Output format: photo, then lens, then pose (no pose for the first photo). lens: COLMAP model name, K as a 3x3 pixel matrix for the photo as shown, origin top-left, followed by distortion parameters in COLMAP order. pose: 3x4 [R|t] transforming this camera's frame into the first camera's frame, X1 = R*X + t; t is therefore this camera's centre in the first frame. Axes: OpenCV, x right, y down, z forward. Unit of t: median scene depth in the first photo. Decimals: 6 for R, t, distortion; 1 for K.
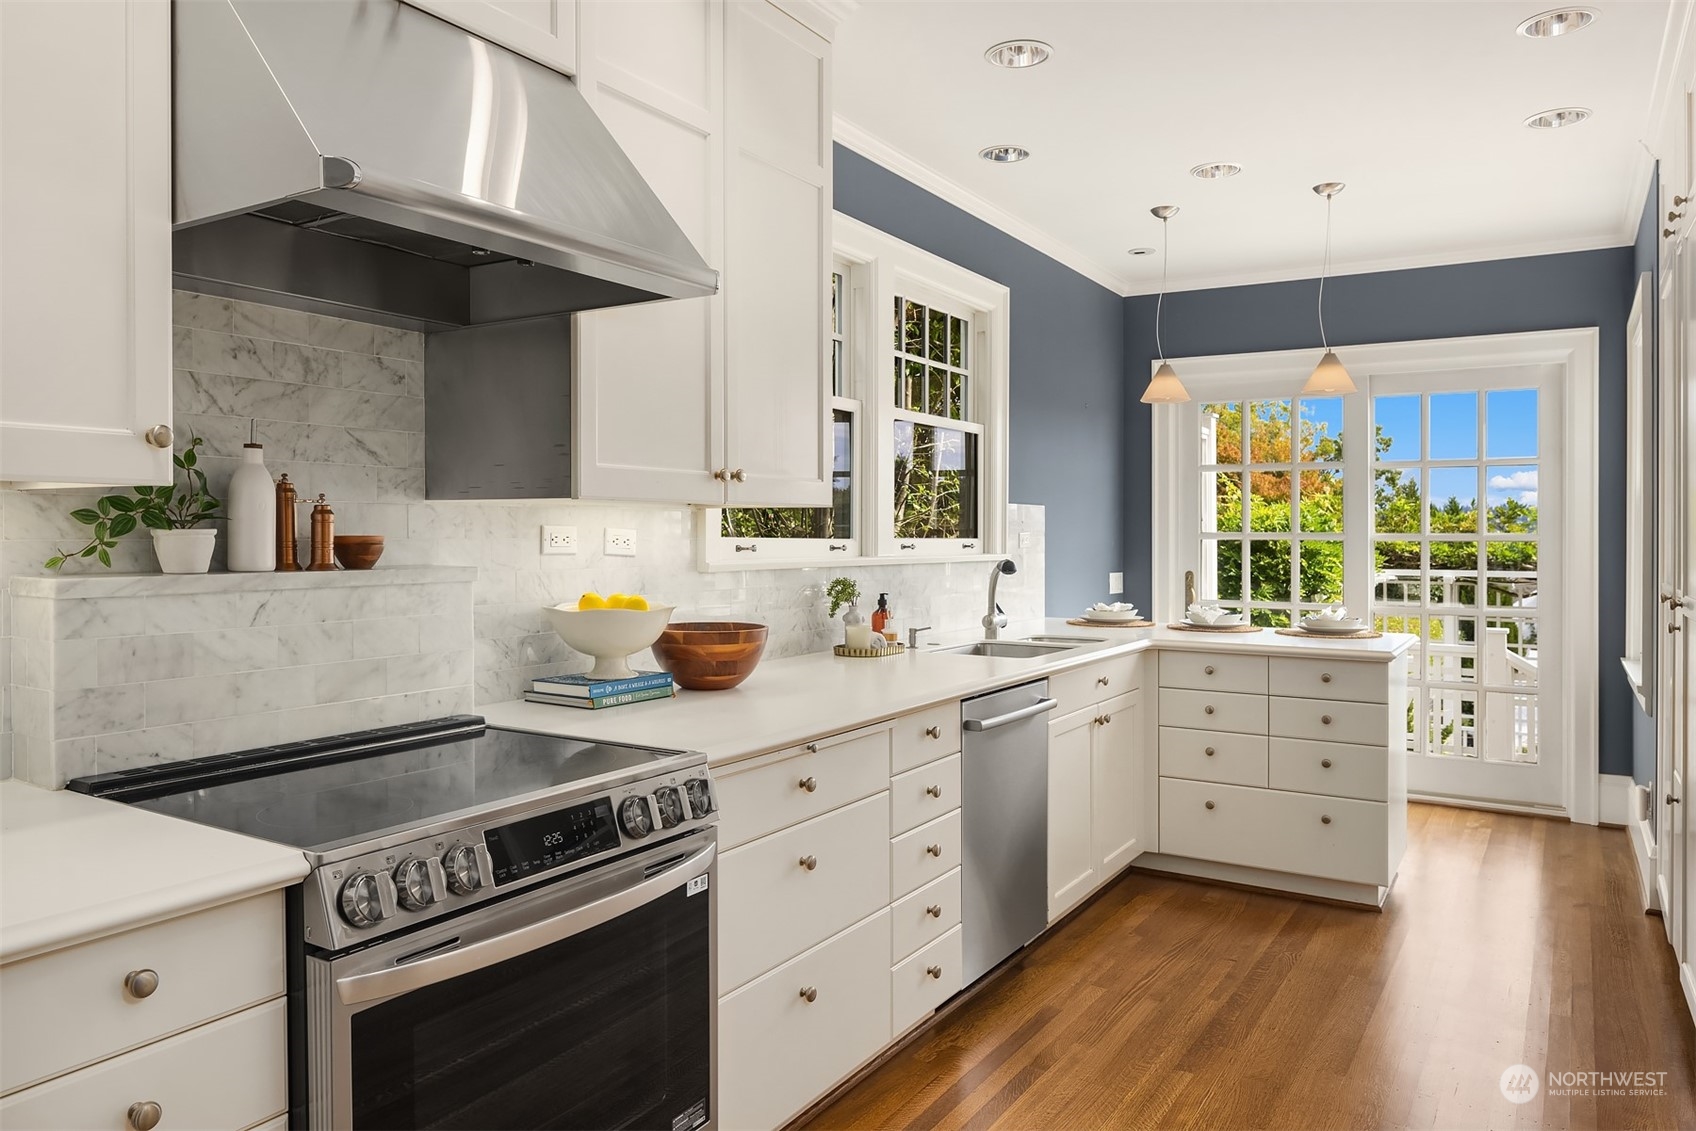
lens RADIAL K [[1159.2, 0, 848.6], [0, 1159.2, 558.4], [0, 0, 1]] dist [-0.002632, -0.001210]
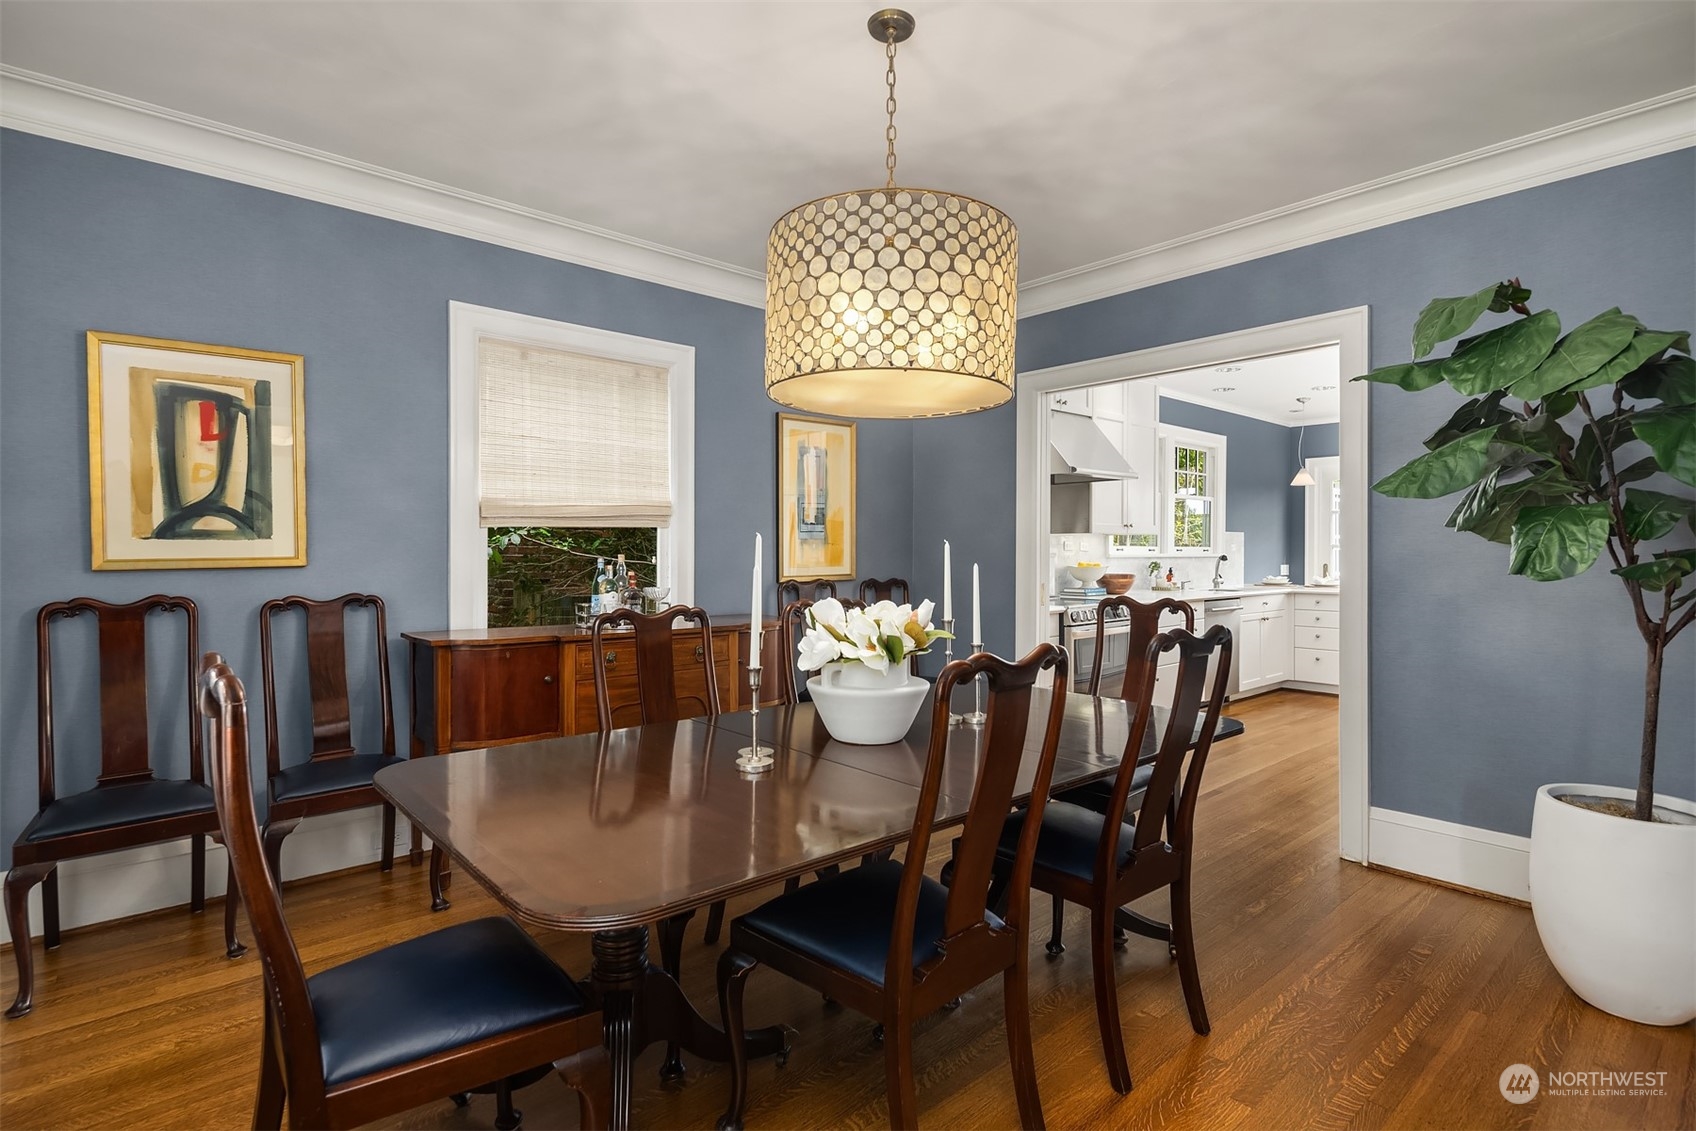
lens RADIAL K [[824.4, 0, 839.7], [0, 824.4, 570.9], [0, 0, 1]] dist [-0.002822, -0.001019]
pose [[0.952619, 0.005958, -0.304107, -0.105493], [-0.004923, 0.999979, 0.004172, 0.031385], [0.304126, -0.002478, 0.952629, -0.894554]]
